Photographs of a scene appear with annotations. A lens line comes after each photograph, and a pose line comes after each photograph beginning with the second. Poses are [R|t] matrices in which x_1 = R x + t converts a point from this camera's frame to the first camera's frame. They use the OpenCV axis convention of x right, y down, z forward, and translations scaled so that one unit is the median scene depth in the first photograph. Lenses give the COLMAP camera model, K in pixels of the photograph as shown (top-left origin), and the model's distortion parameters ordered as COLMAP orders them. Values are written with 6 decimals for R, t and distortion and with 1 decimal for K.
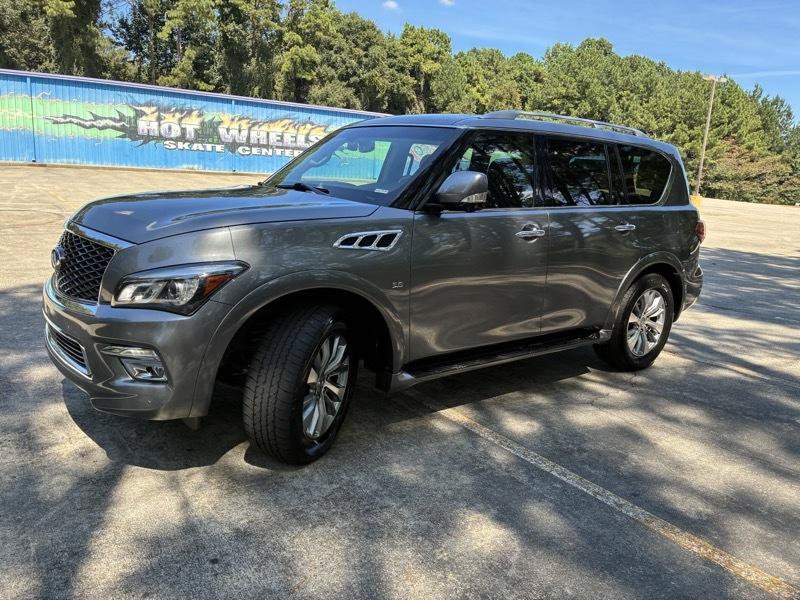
lens RADIAL K [[601.0, 0, 408.8], [0, 601.0, 312.2], [0, 0, 1]] dist [0.054672, -0.074181]
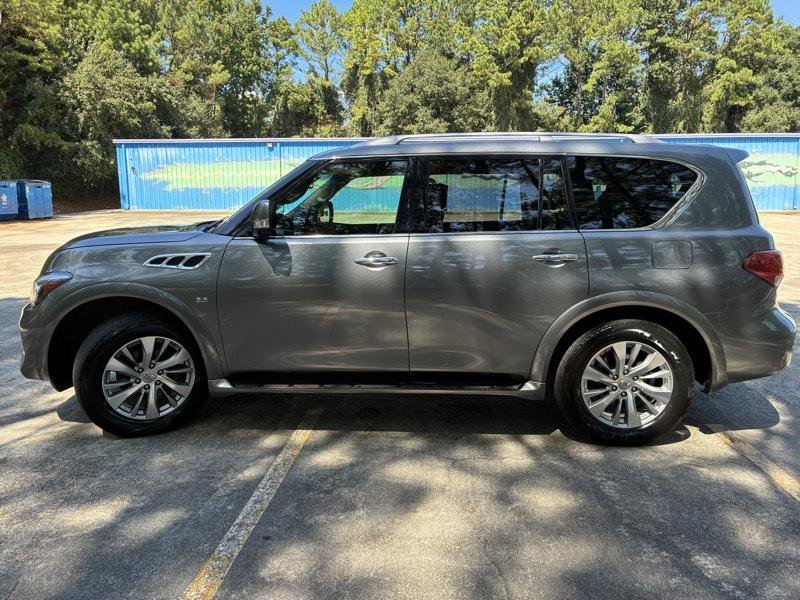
lens RADIAL K [[601.0, 0, 396.1], [0, 601.0, 300.0], [0, 0, 1]] dist [0.054672, -0.074181]
pose [[0.760492, 0.053566, -0.647134, 0.083492], [-0.107972, 0.993150, -0.044677, -0.002814], [0.640308, 0.103849, 0.761066, 0.029647]]
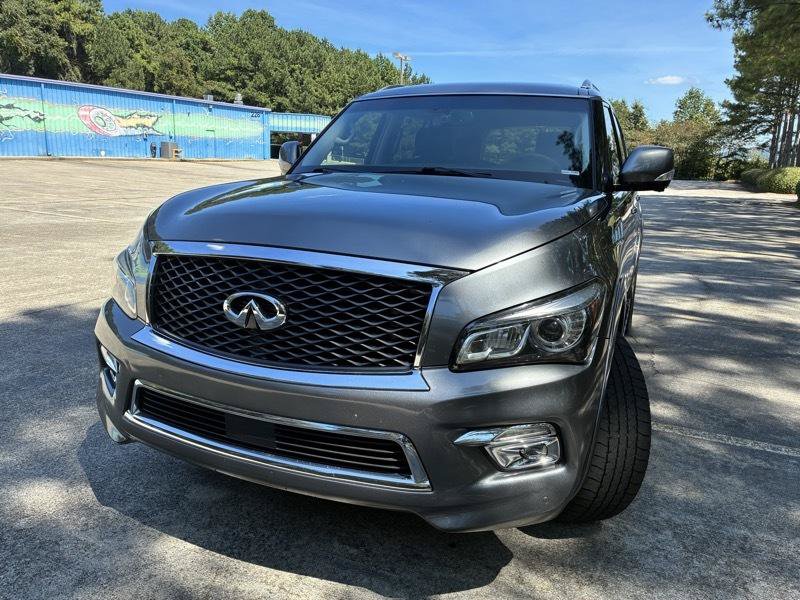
lens RADIAL K [[601.0, 0, 395.3], [0, 601.0, 302.5], [0, 0, 1]] dist [0.054672, -0.074181]
pose [[0.878883, -0.141271, 0.455640, -0.058093], [0.128698, 0.989946, 0.058689, -0.008977], [-0.459350, 0.007059, 0.888227, 0.031875]]
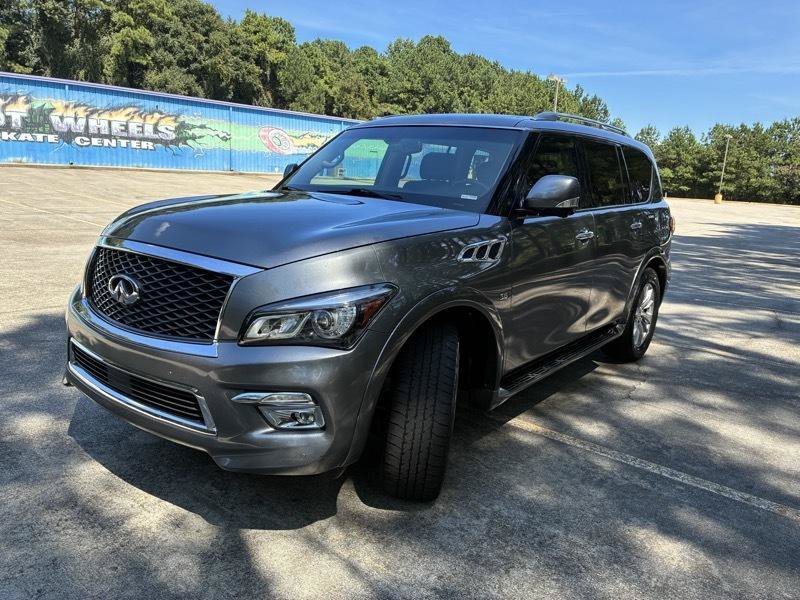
lens RADIAL K [[601.0, 0, 409.9], [0, 601.0, 304.5], [0, 0, 1]] dist [0.054672, -0.074181]
pose [[0.969061, -0.058329, 0.239830, -0.032218], [0.058109, 0.998278, 0.007991, -0.004070], [-0.239883, 0.006193, 0.970782, 0.009569]]
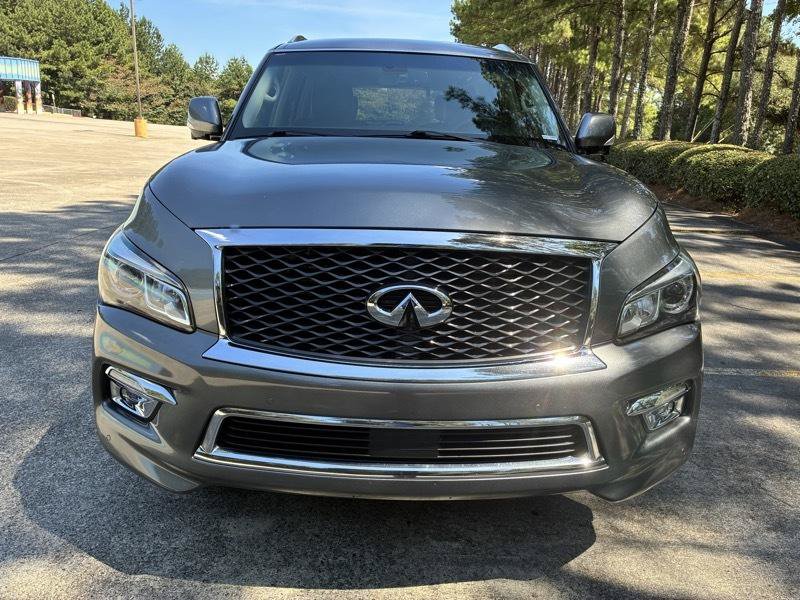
lens RADIAL K [[601.0, 0, 400.7], [0, 601.0, 298.5], [0, 0, 1]] dist [0.054672, -0.074181]
pose [[0.605789, -0.251340, 0.754883, -0.077382], [0.174342, 0.967667, 0.182278, -0.015020], [-0.776289, 0.021186, 0.630021, 0.054145]]
